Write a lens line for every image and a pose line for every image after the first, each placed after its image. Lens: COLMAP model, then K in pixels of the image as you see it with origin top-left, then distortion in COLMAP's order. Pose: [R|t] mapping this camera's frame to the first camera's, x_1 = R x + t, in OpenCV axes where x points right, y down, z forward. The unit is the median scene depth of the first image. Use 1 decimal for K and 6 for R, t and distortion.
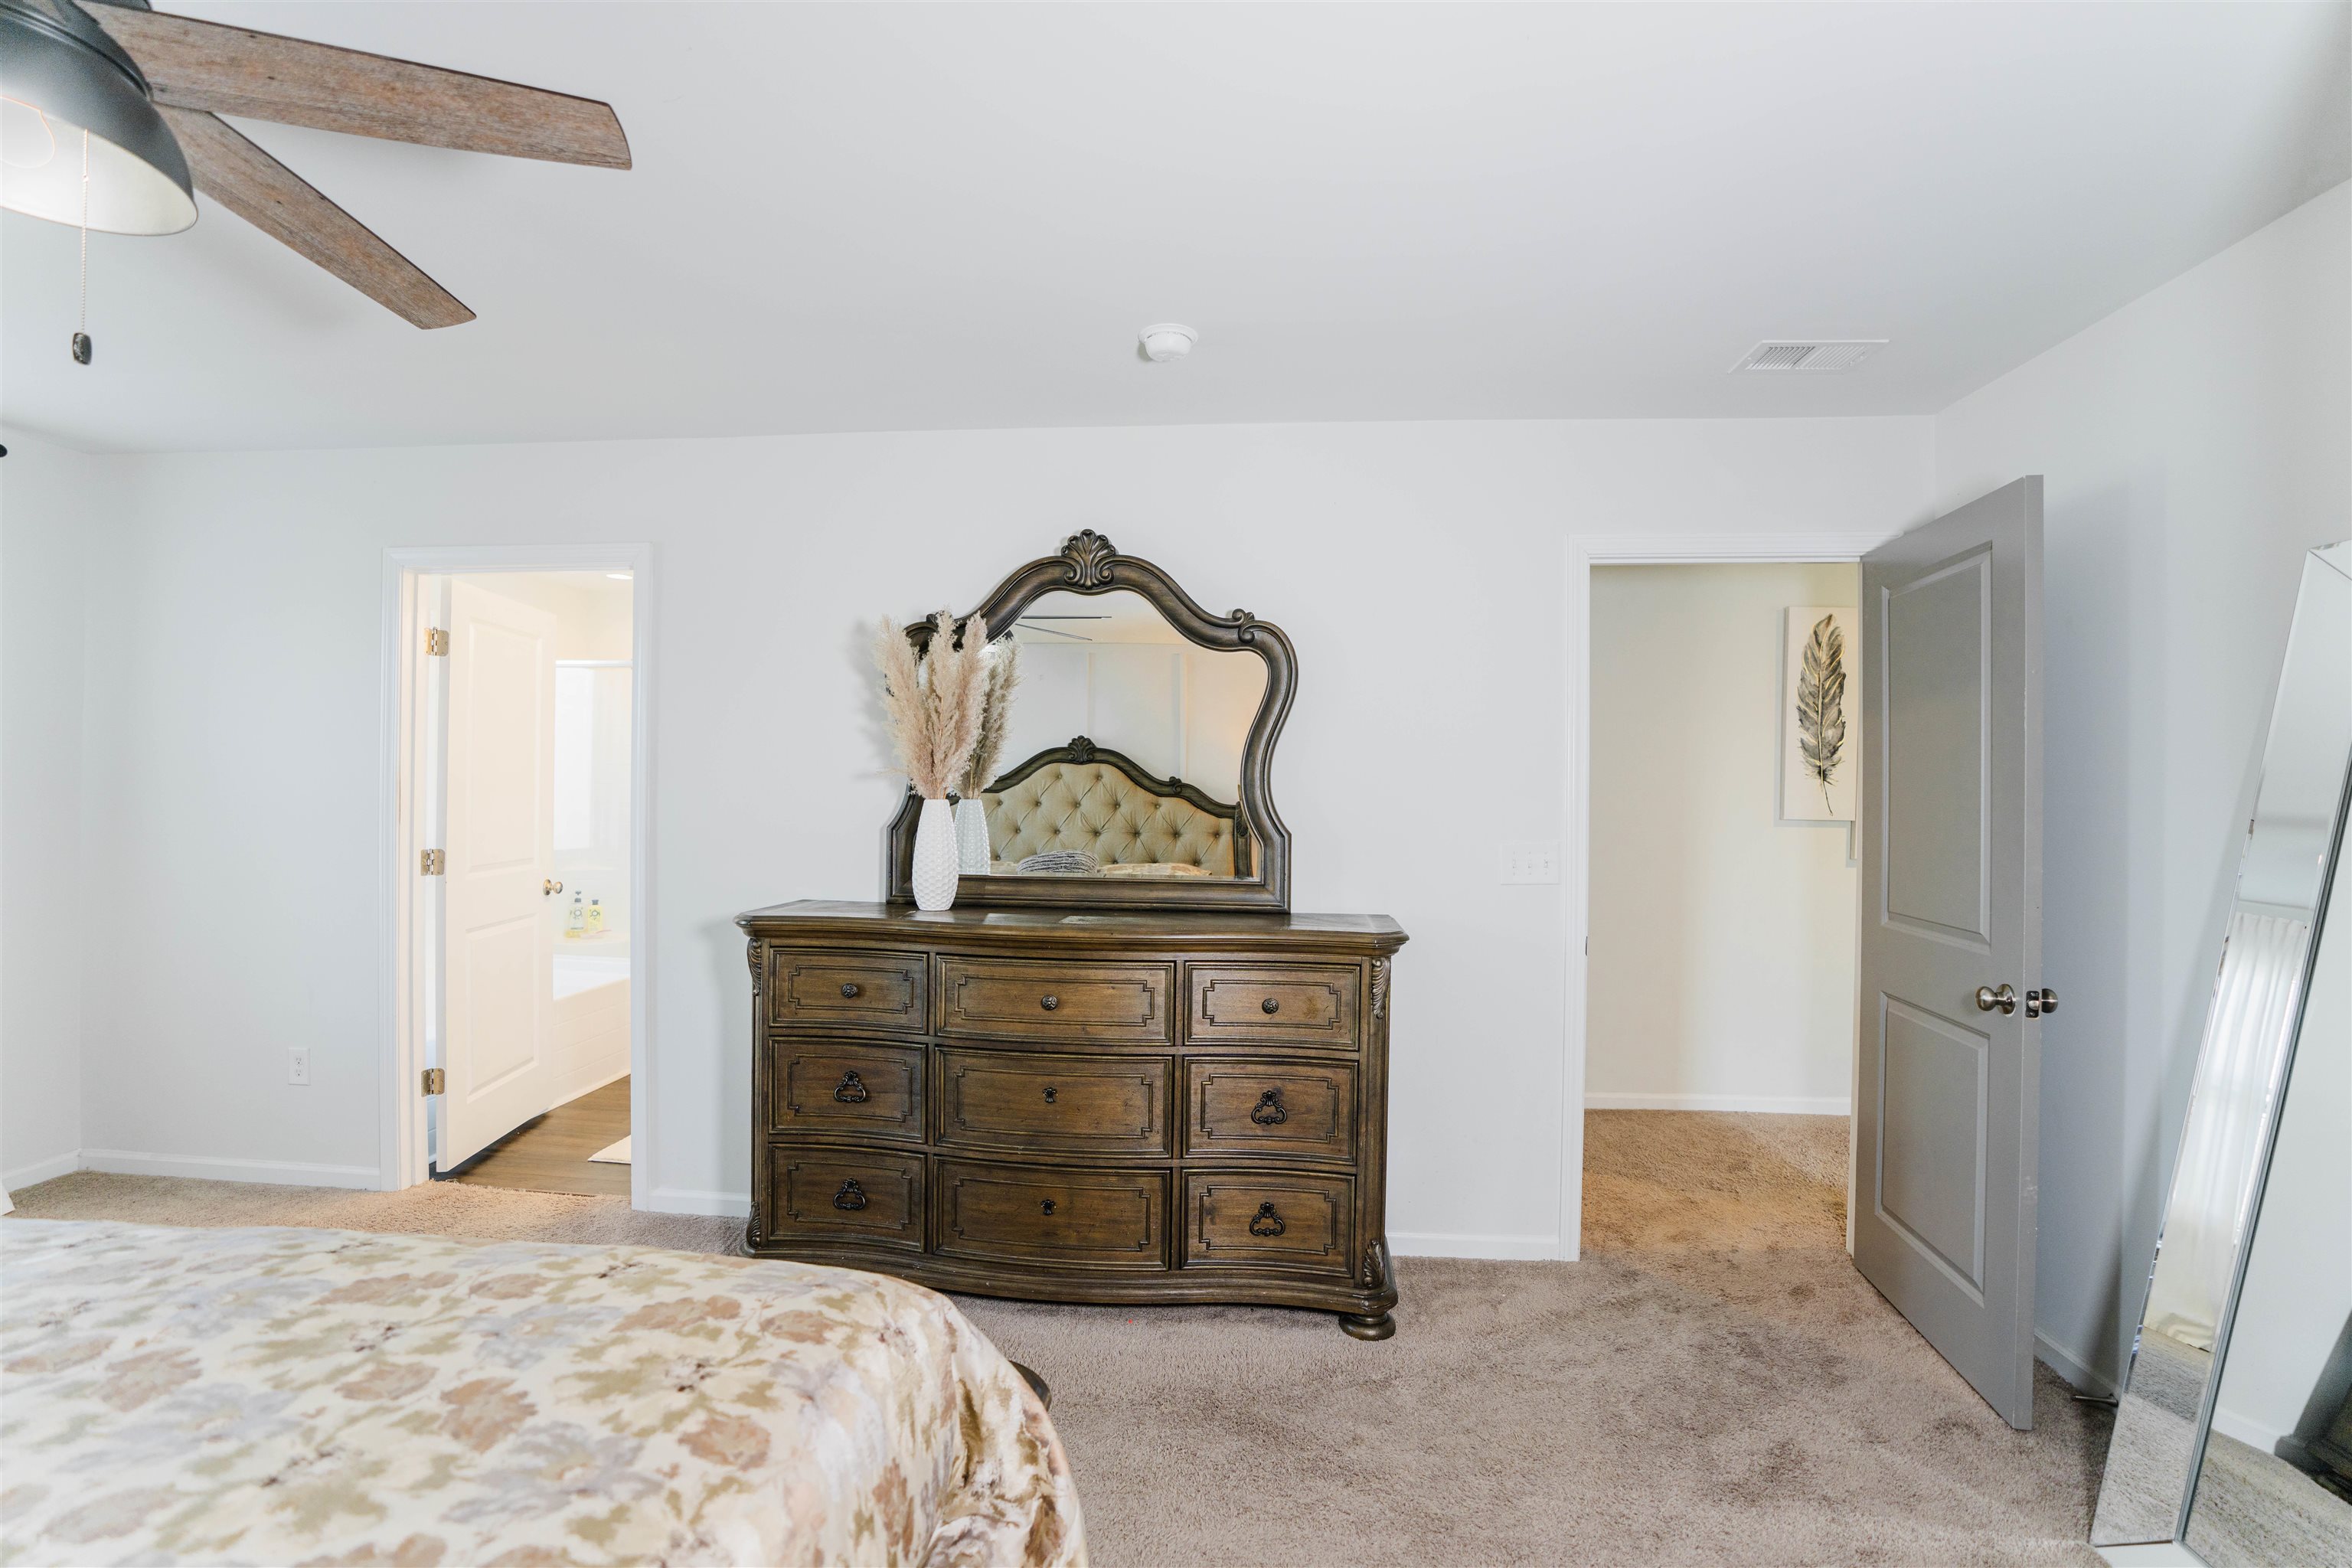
lens RADIAL K [[1082.9, 0, 1171.7], [0, 1082.9, 782.2], [0, 0, 1]] dist [-0.071920, 0.029454]
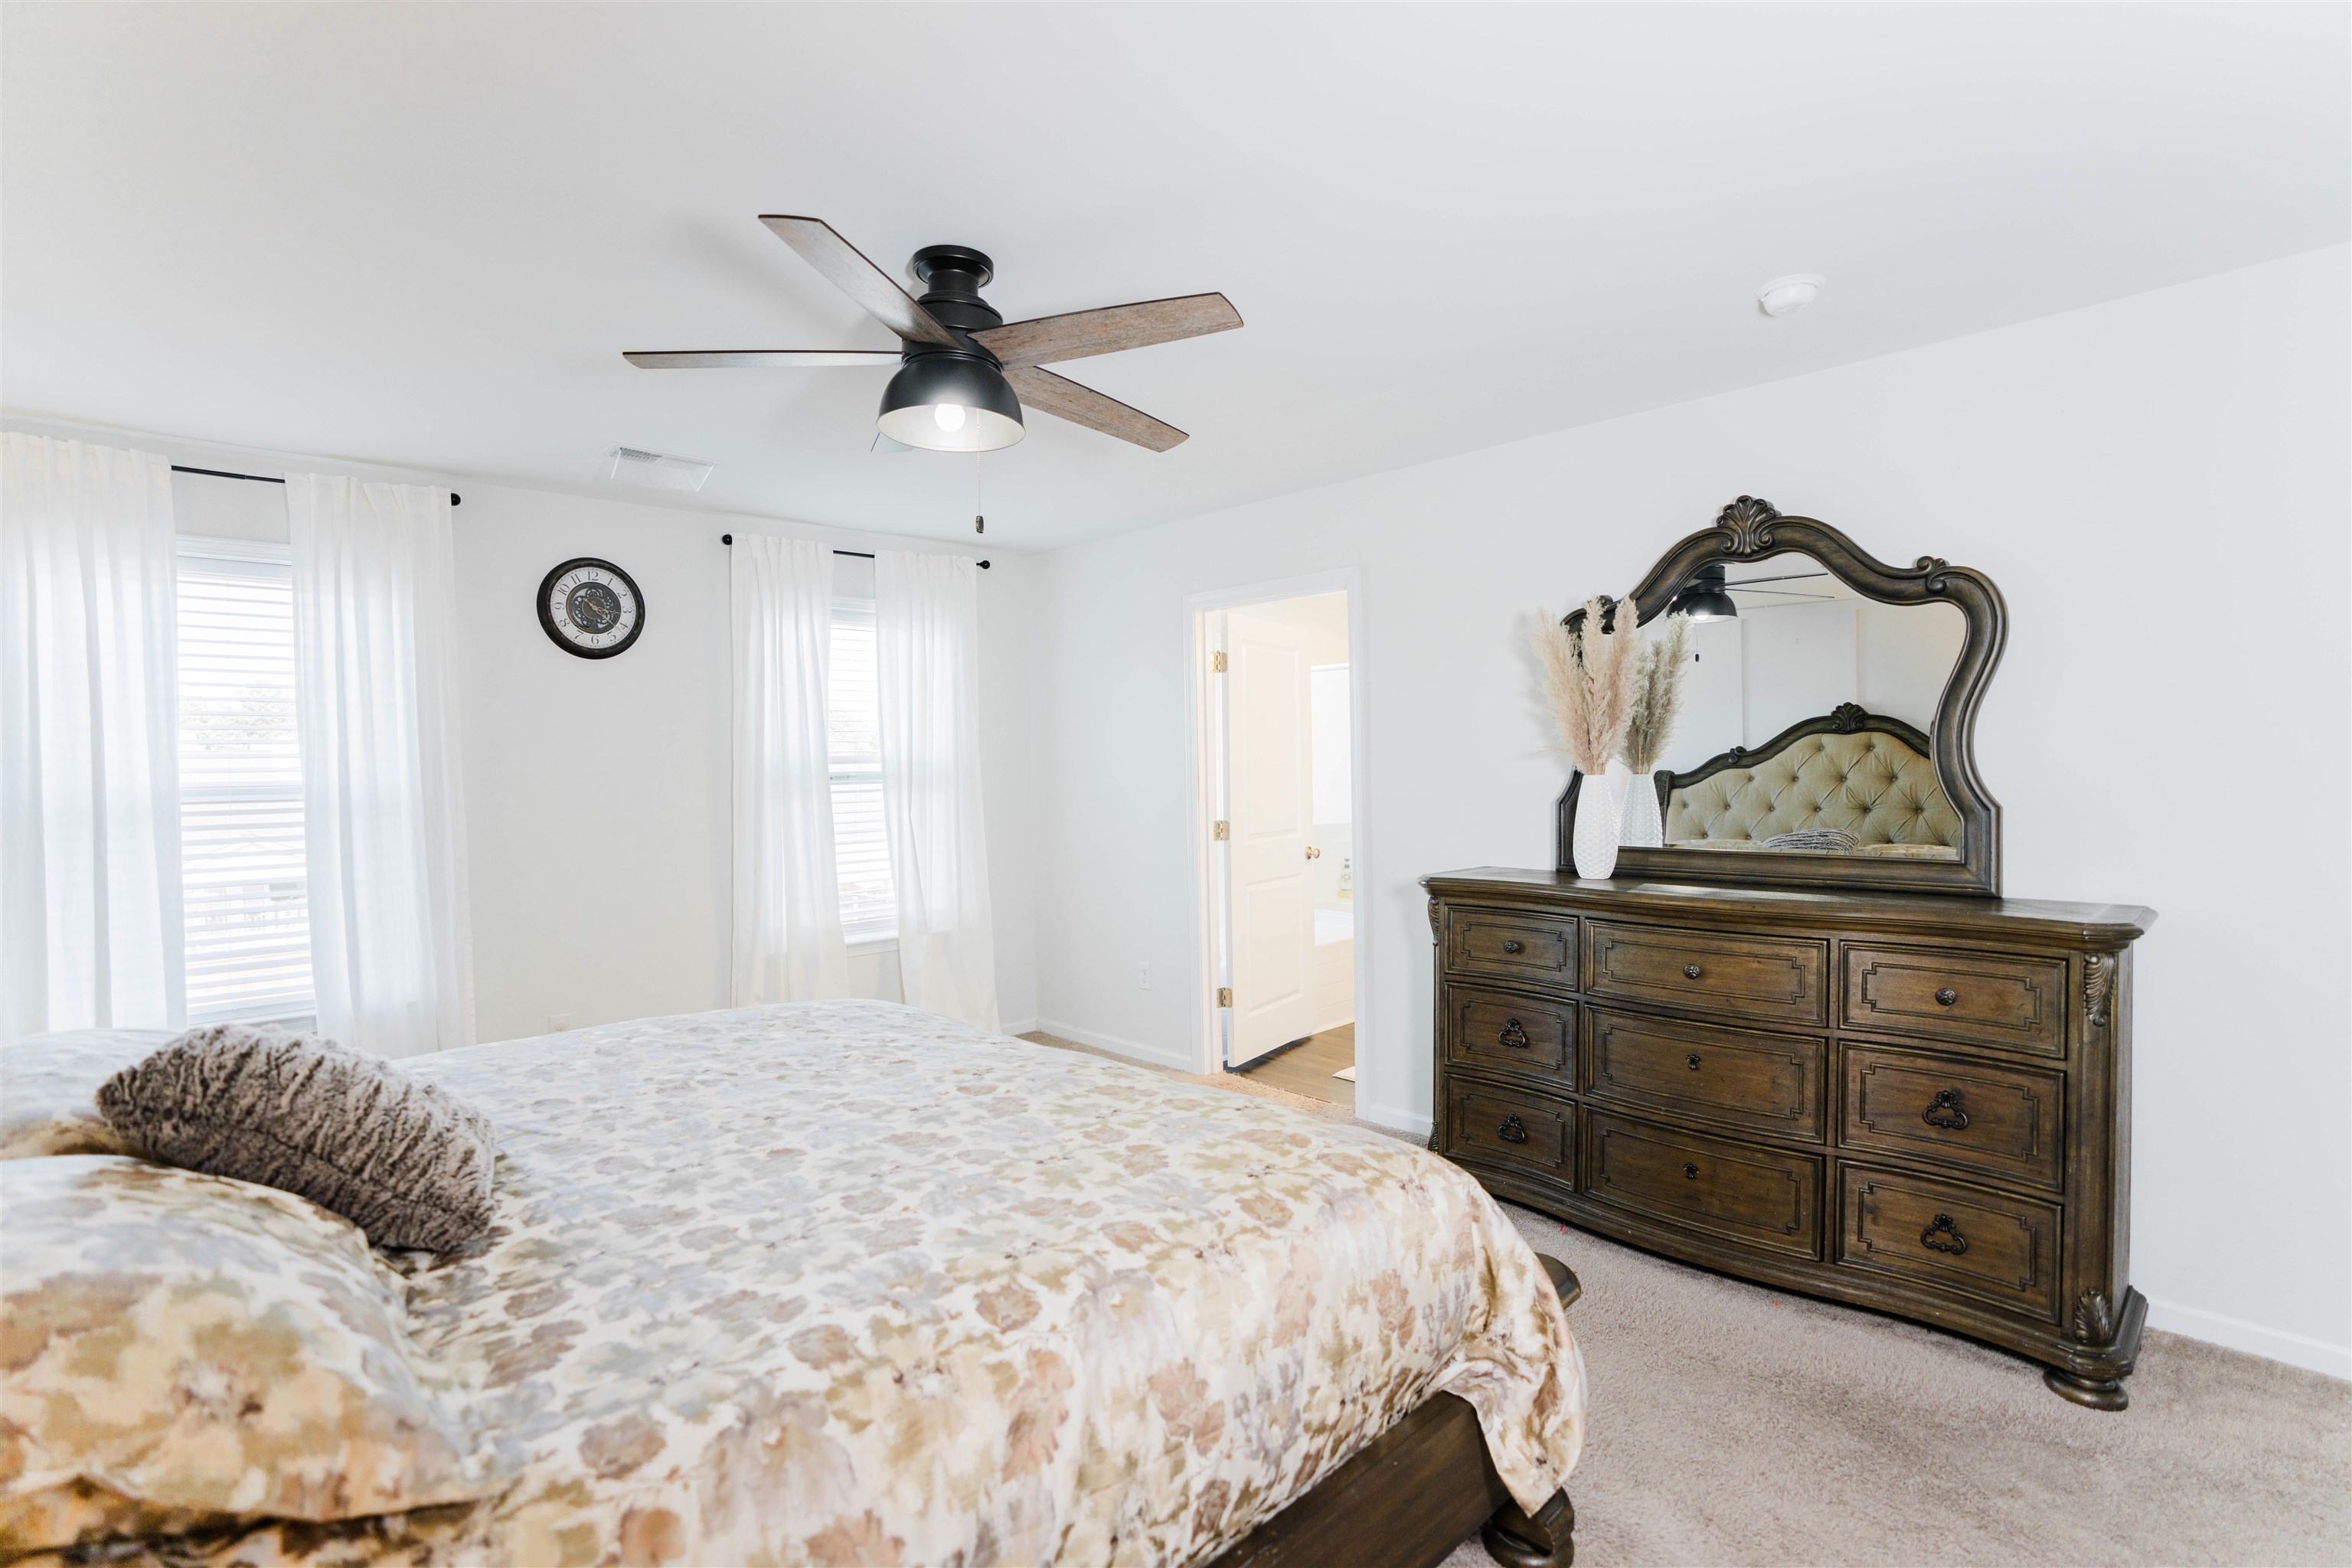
lens RADIAL K [[1082.9, 0, 1171.7], [0, 1082.9, 782.2], [0, 0, 1]] dist [-0.071920, 0.029454]
pose [[0.757670, -0.014267, -0.652482, 0.174462], [0.027357, 0.999577, 0.009911, 0.001473], [0.652065, -0.025359, 0.757739, -0.081411]]
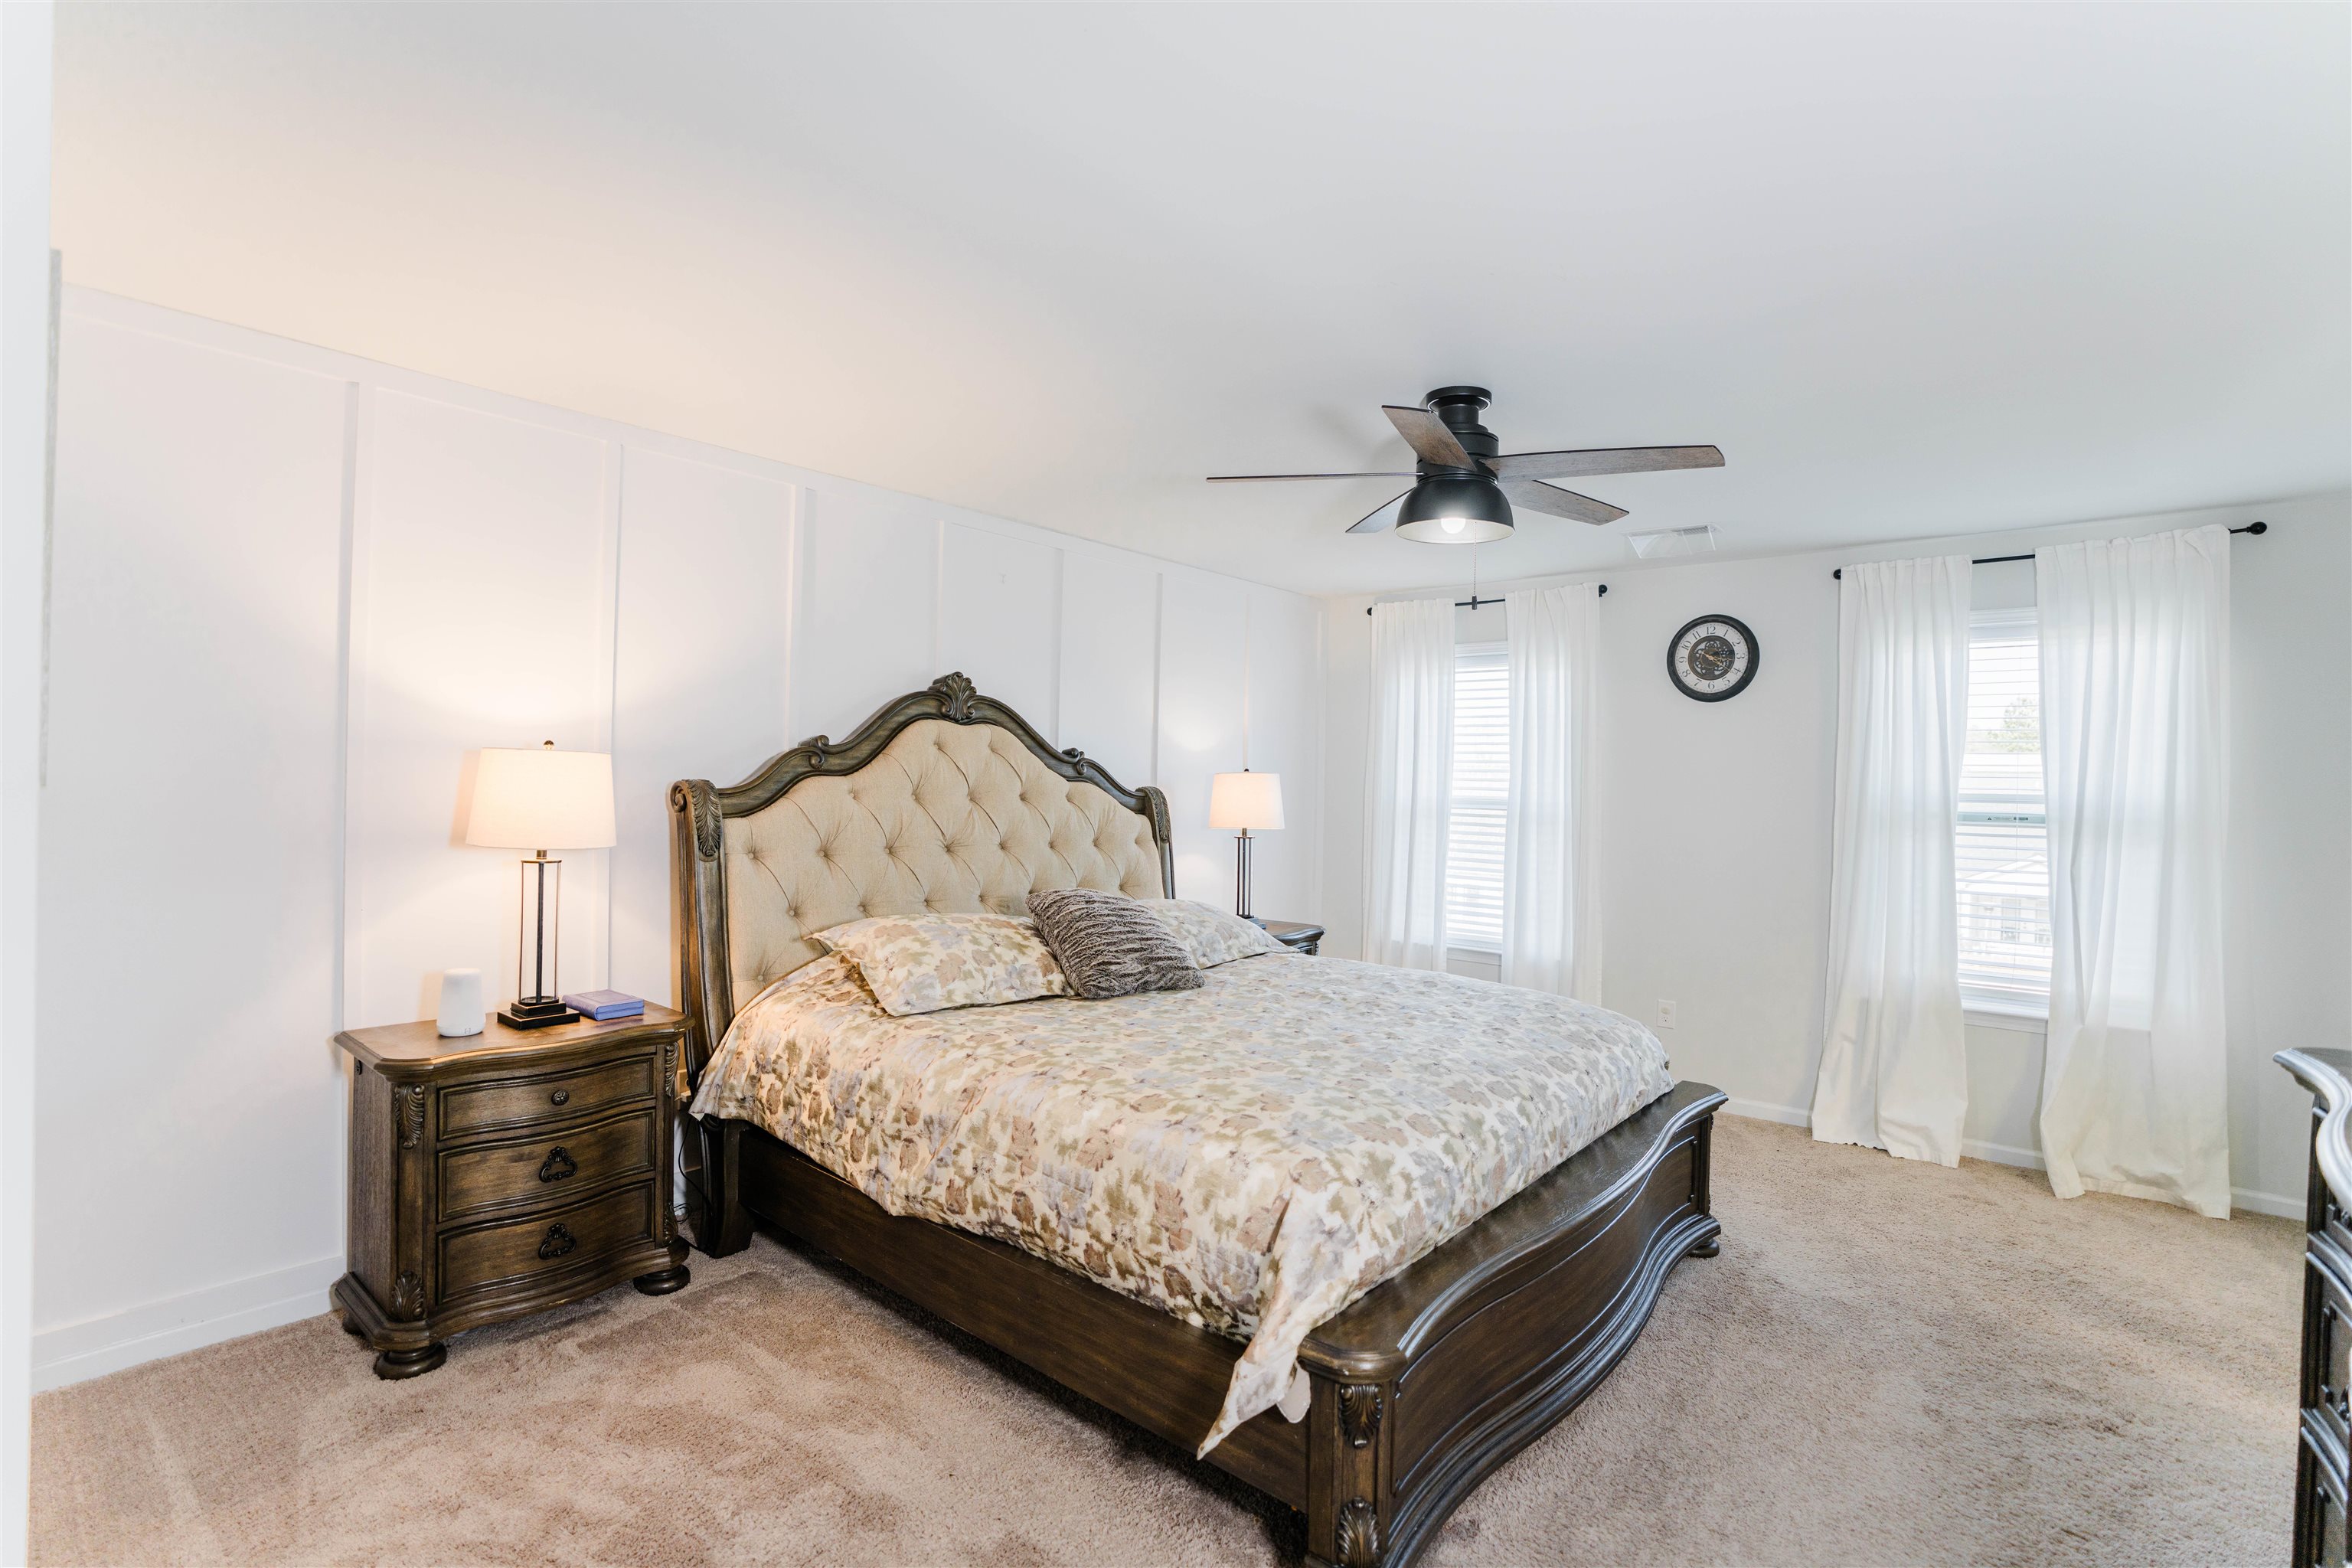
lens RADIAL K [[1082.9, 0, 1171.7], [0, 1082.9, 782.2], [0, 0, 1]] dist [-0.071920, 0.029454]
pose [[-0.573193, -0.023651, -0.819079, 0.519396], [-0.029416, 0.999533, -0.008277, -0.009648], [0.818892, 0.019349, -0.573621, 0.851748]]
